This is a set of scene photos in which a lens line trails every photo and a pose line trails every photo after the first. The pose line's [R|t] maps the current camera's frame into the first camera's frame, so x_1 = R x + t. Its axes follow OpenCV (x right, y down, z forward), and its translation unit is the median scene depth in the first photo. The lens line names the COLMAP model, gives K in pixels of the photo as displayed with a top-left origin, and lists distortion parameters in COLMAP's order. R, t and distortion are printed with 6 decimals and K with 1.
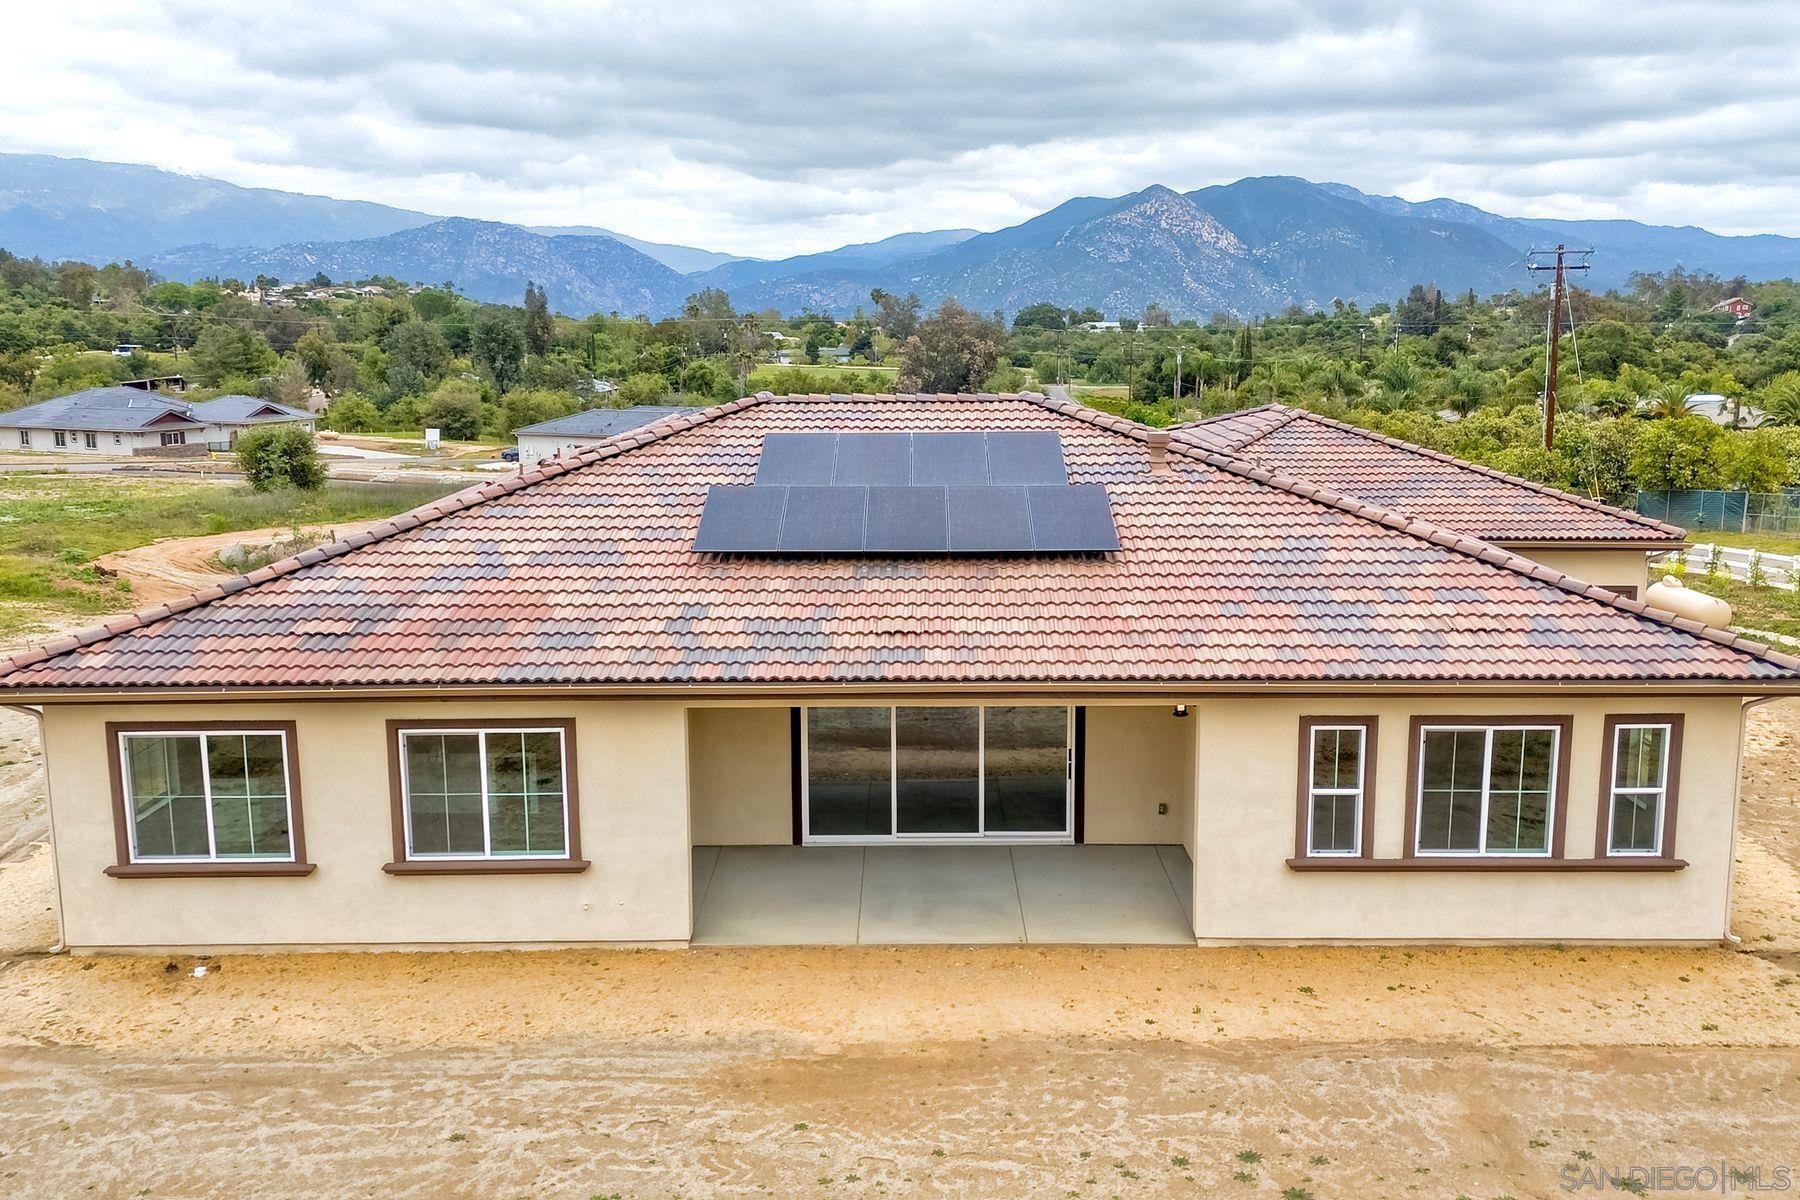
lens RADIAL K [[1587.0, 0, 900.0], [0, 1587.0, 600.0], [0, 0, 1]] dist [0.049045, -0.013936]
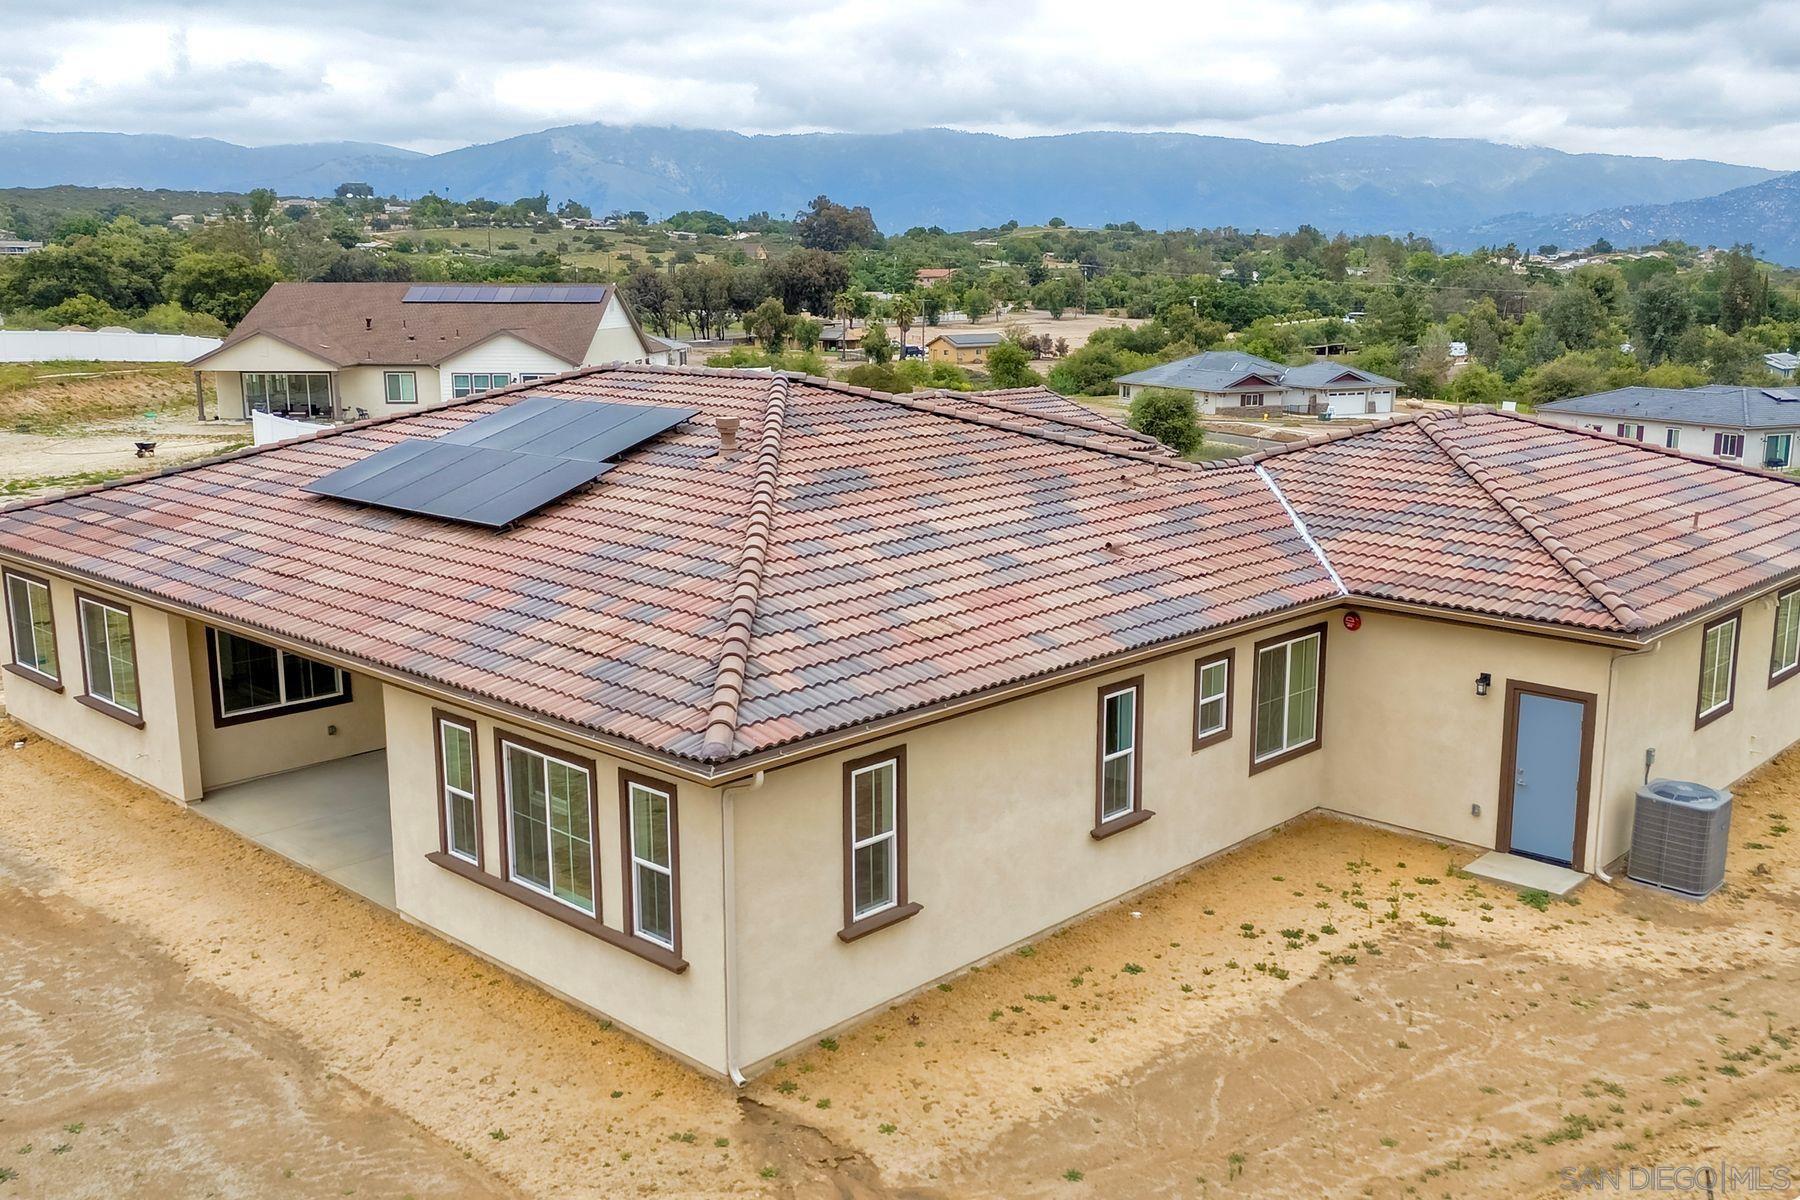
lens RADIAL K [[1587.0, 0, 900.0], [0, 1587.0, 600.0], [0, 0, 1]] dist [0.049045, -0.013936]
pose [[0.728832, 0.135236, -0.671204, 1.099085], [-0.122214, 0.990252, 0.066812, -0.091069], [0.673697, 0.033336, 0.738255, 0.468376]]
